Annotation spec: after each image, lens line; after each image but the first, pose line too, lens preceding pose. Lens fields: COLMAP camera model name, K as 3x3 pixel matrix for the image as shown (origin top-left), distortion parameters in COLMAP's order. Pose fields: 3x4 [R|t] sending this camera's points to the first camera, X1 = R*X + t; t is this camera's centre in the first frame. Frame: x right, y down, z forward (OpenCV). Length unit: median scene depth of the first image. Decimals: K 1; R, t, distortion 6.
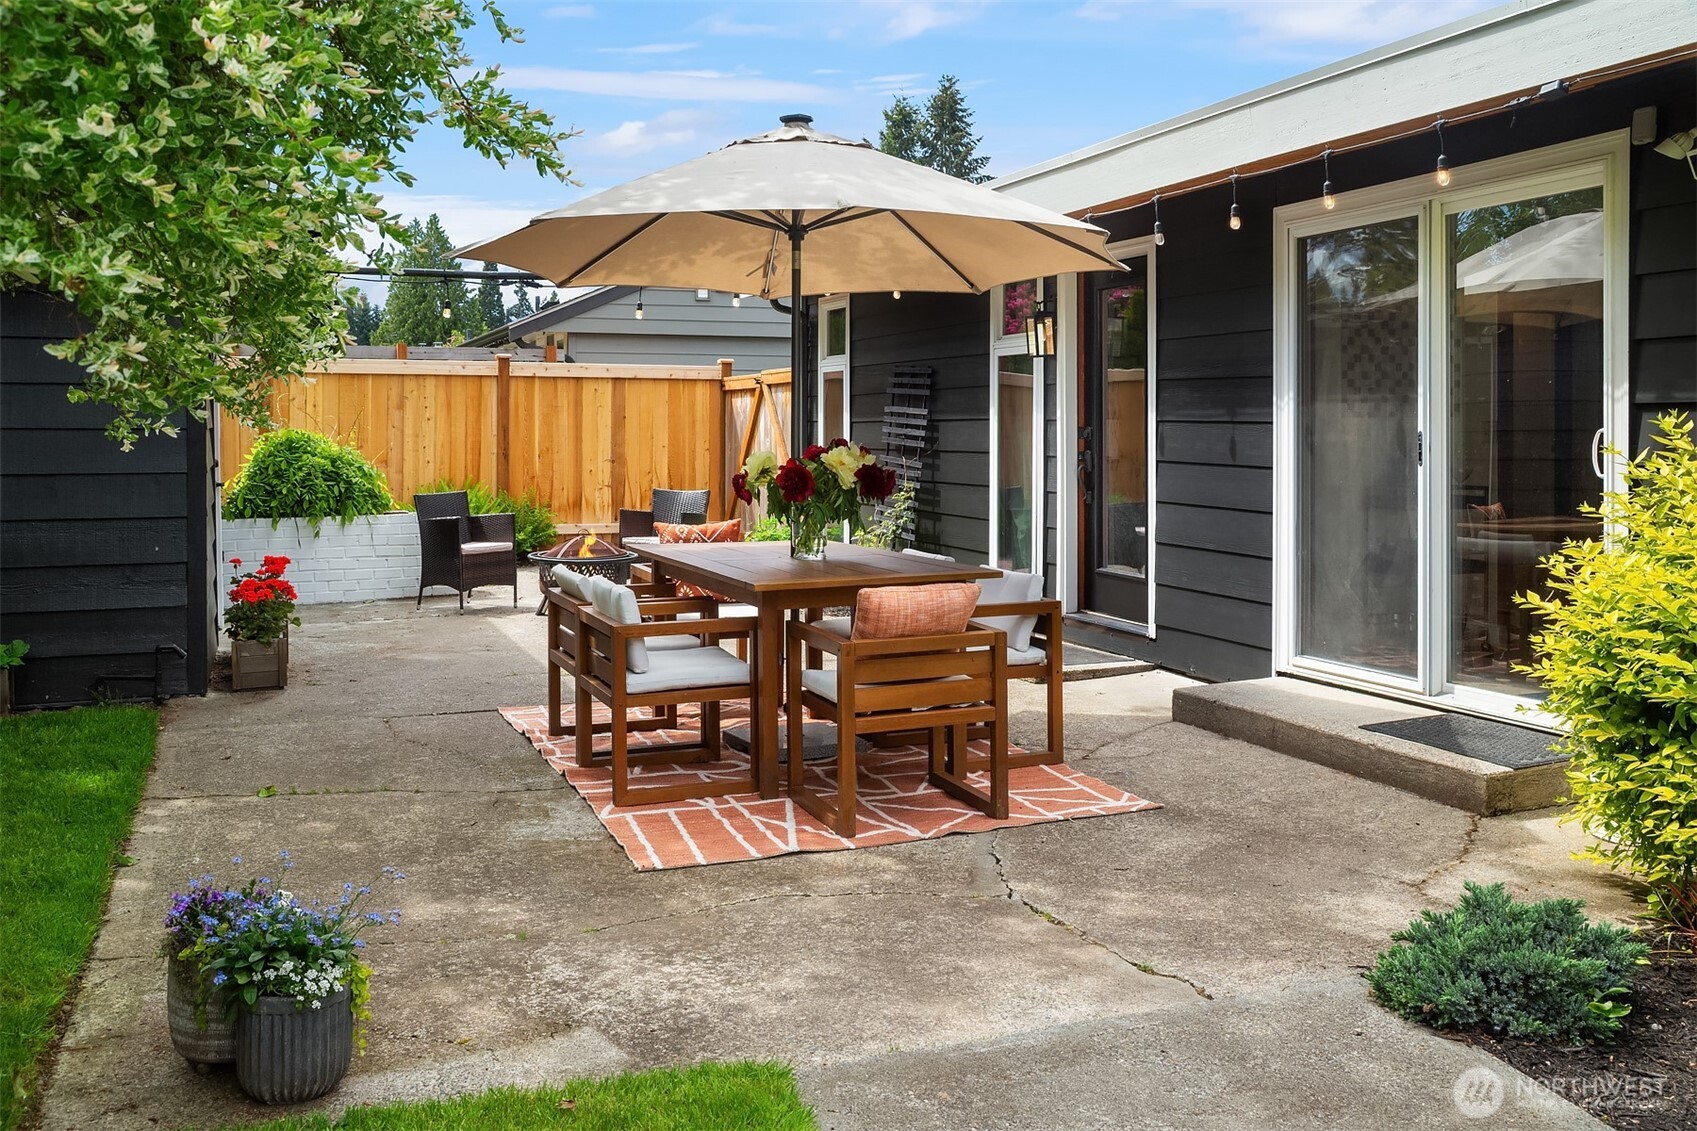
lens RADIAL K [[1558.0, 0, 848.5], [0, 1558.0, 565.5], [0, 0, 1]] dist [0.005062, 0.000317]
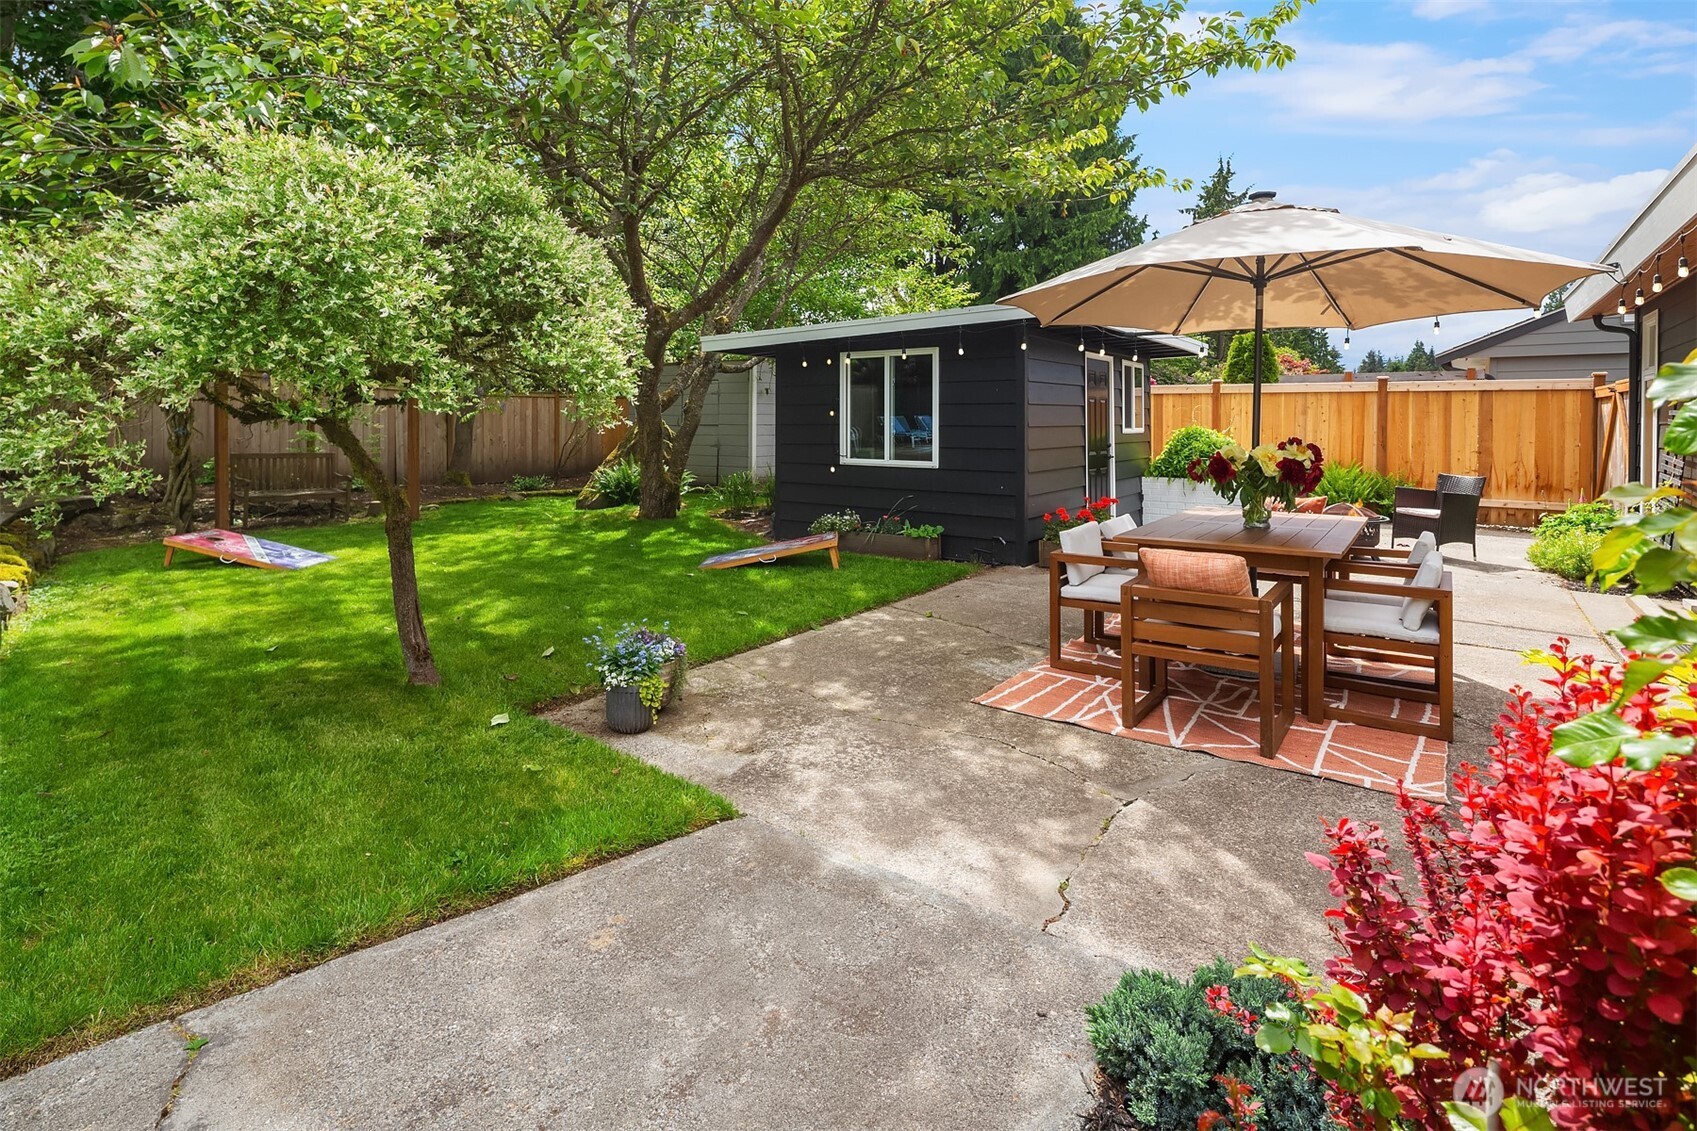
lens RADIAL K [[833.3, 0, 848.5], [0, 833.3, 565.5], [0, 0, 1]] dist [-0.001268, 0.000141]
pose [[0.551669, 0.145032, -0.821357, 0.170035], [-0.079184, 0.989425, 0.121524, -0.014411], [0.830296, -0.002003, 0.557319, 0.139368]]
